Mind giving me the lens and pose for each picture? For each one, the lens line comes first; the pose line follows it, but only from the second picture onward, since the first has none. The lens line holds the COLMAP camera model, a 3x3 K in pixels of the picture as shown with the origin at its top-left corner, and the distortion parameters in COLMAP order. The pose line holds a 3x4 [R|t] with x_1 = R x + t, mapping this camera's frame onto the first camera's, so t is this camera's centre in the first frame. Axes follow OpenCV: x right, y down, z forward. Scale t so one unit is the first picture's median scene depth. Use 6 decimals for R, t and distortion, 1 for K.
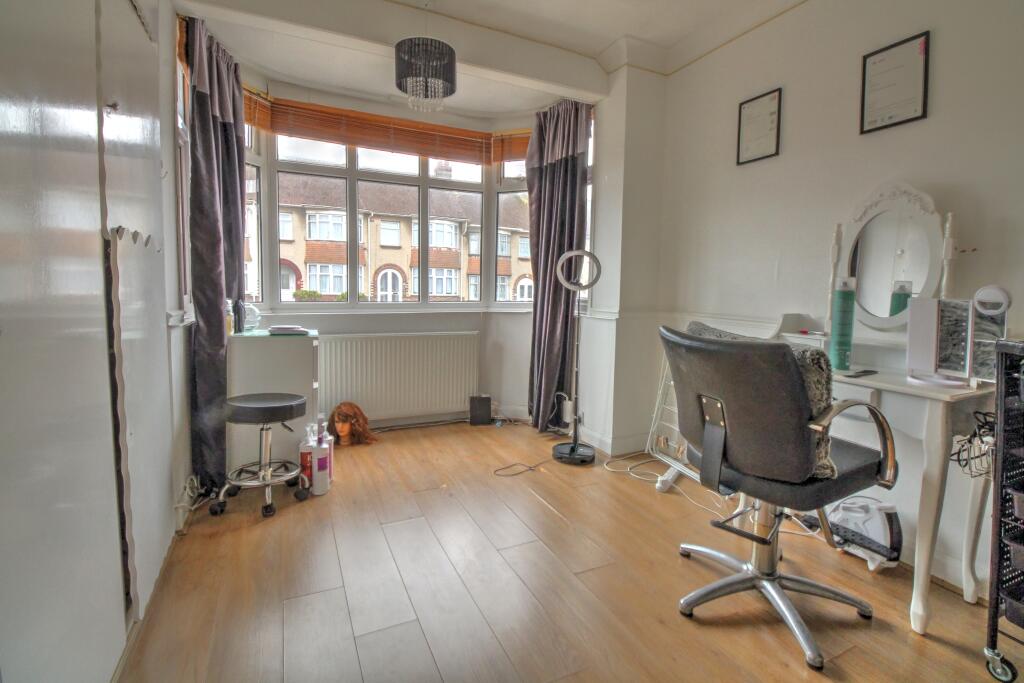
lens RADIAL K [[471.9, 0, 517.2], [0, 471.9, 324.5], [0, 0, 1]] dist [0.015073, -0.023734]
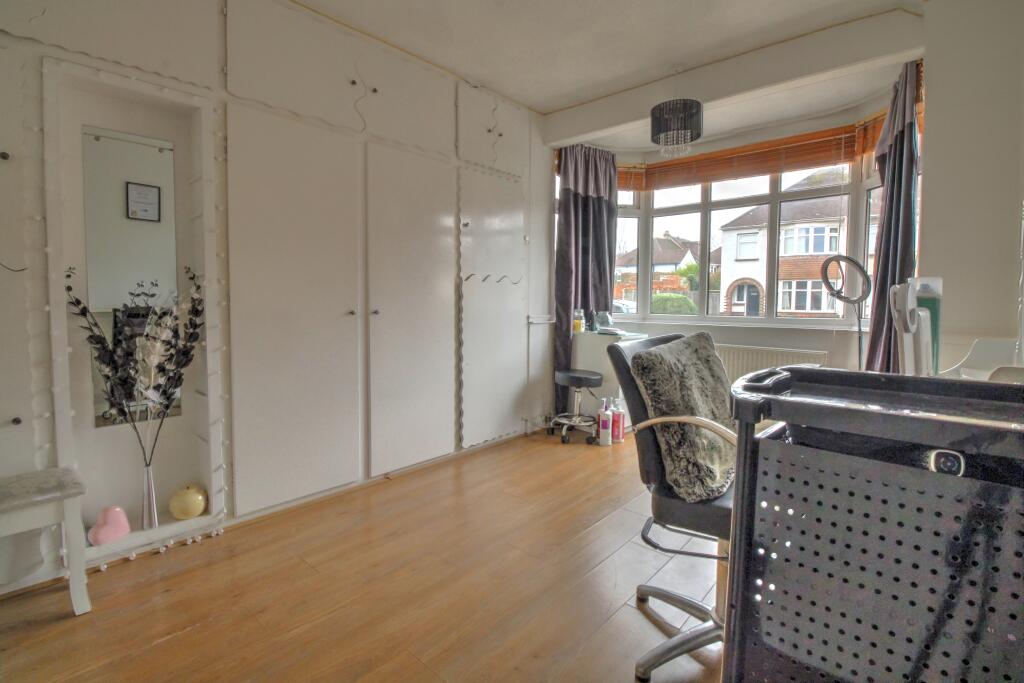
lens RADIAL K [[462.7, 0, 510.0], [0, 462.7, 328.0], [0, 0, 1]] dist [-0.039580, 0.000550]
pose [[0.374596, 0.033814, -0.926571, 0.578481], [-0.076824, 0.997030, 0.005327, 0.015905], [0.924000, 0.069187, 0.376081, 0.149990]]
